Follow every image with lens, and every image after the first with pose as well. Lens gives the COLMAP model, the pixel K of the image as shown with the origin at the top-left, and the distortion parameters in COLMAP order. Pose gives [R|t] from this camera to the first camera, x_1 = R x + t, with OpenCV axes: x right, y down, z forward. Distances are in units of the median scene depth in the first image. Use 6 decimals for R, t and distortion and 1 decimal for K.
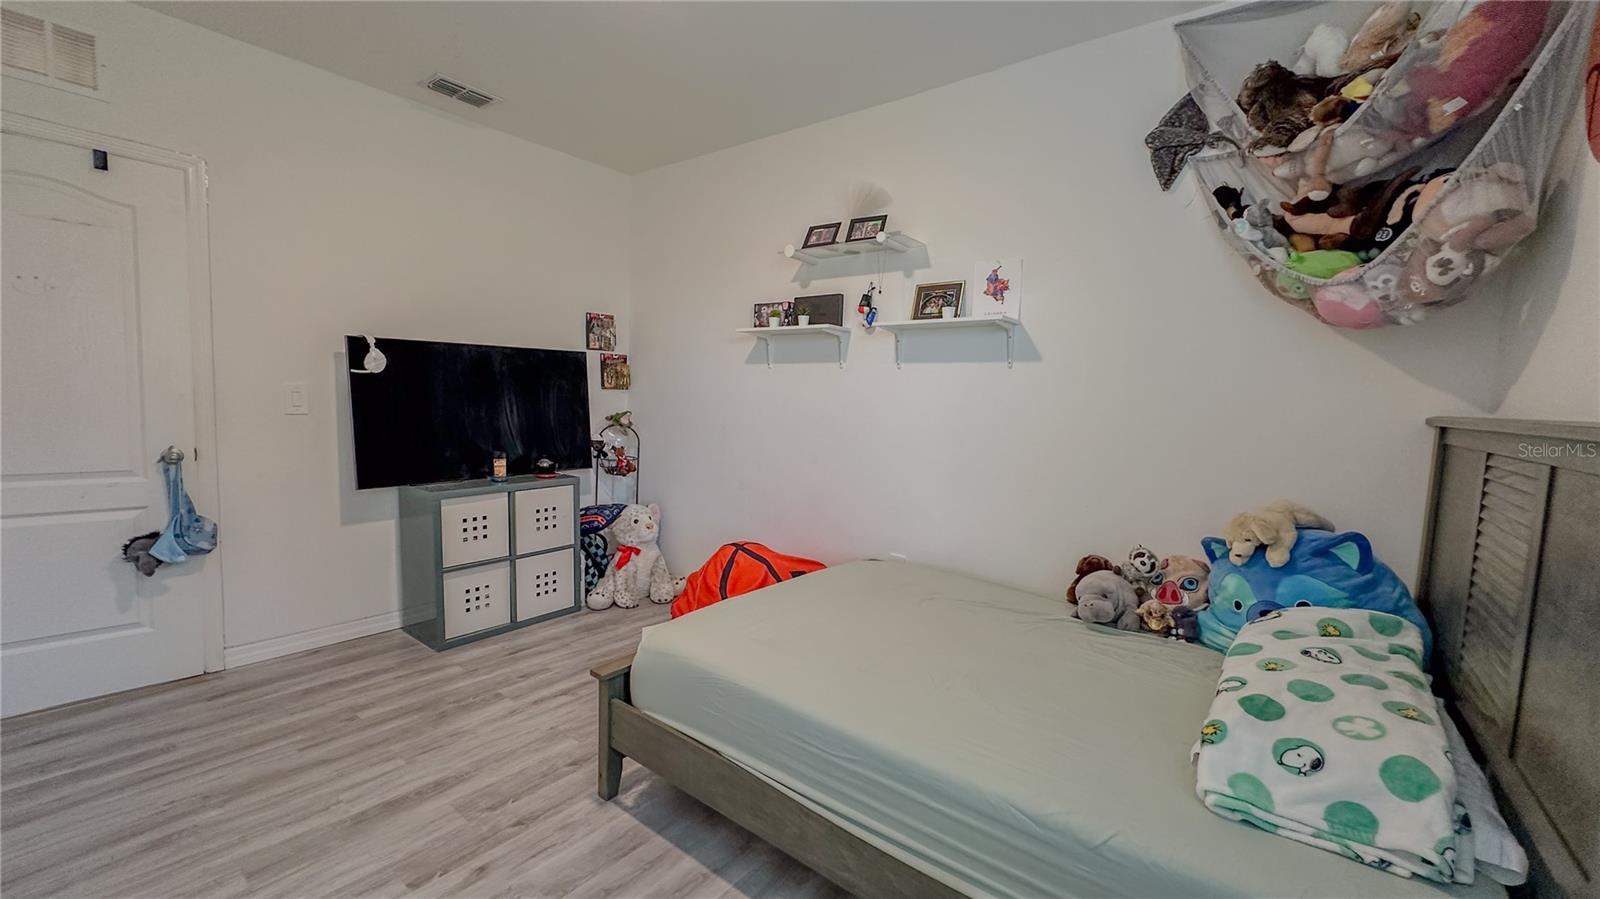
lens RADIAL K [[633.3, 0, 798.0], [0, 633.3, 449.1], [0, 0, 1]] dist [-0.005878, 0.000057]
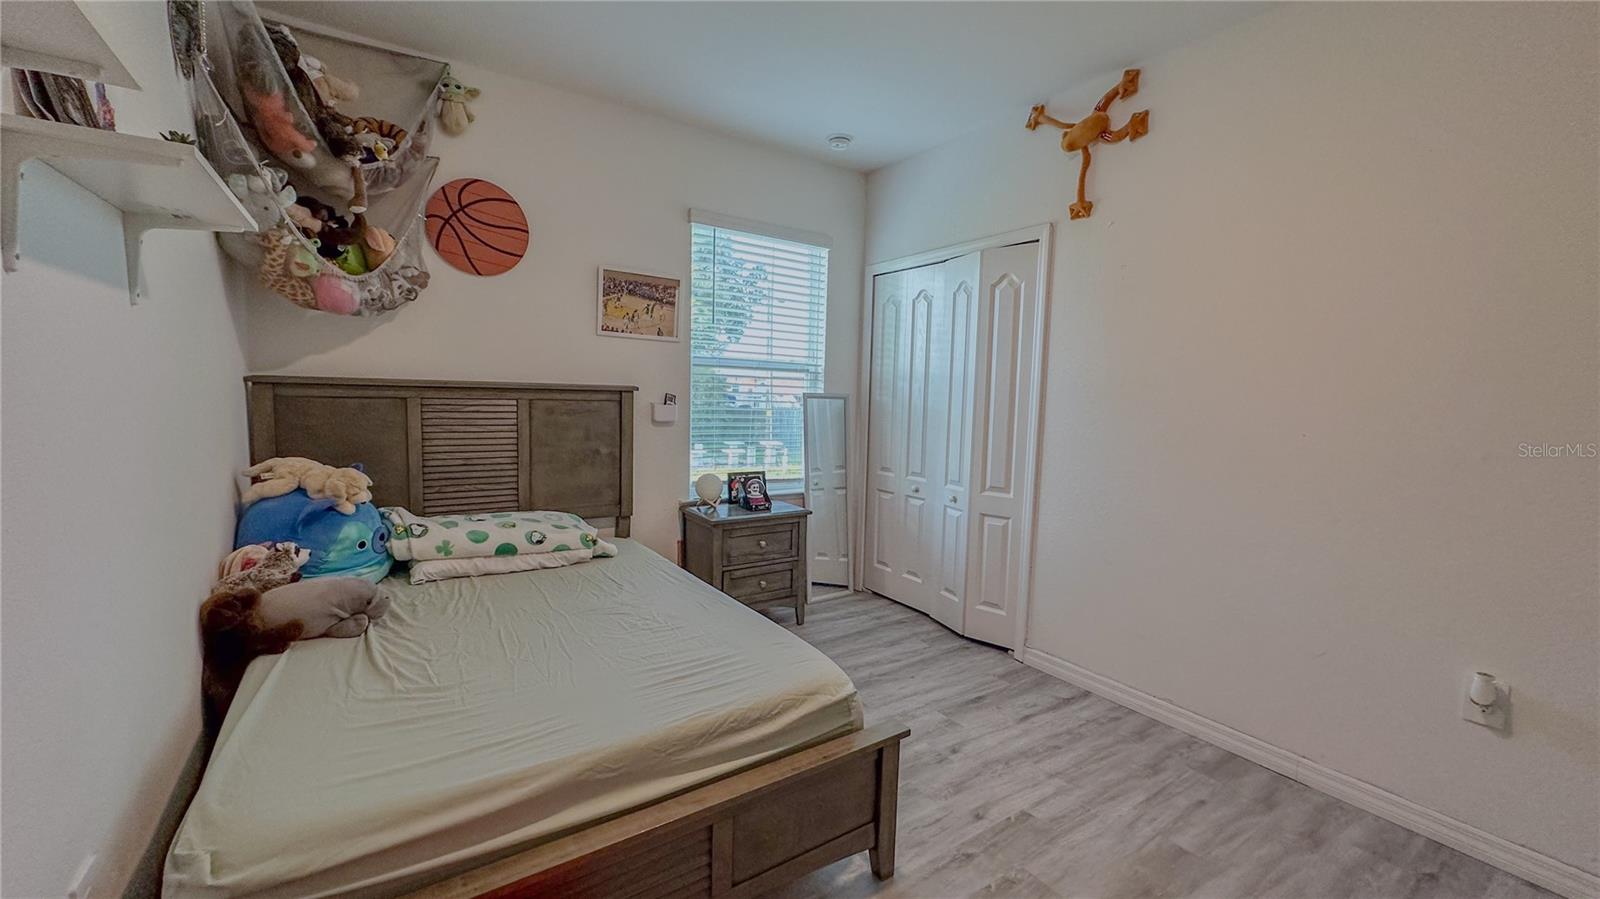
lens RADIAL K [[633.3, 0, 801.4], [0, 633.3, 452.6], [0, 0, 1]] dist [-0.005878, 0.000057]
pose [[-0.947176, -0.090690, 0.307625, -0.354285], [-0.031560, 0.980888, 0.191999, -0.143960], [-0.319158, 0.172148, -0.931935, 1.492416]]
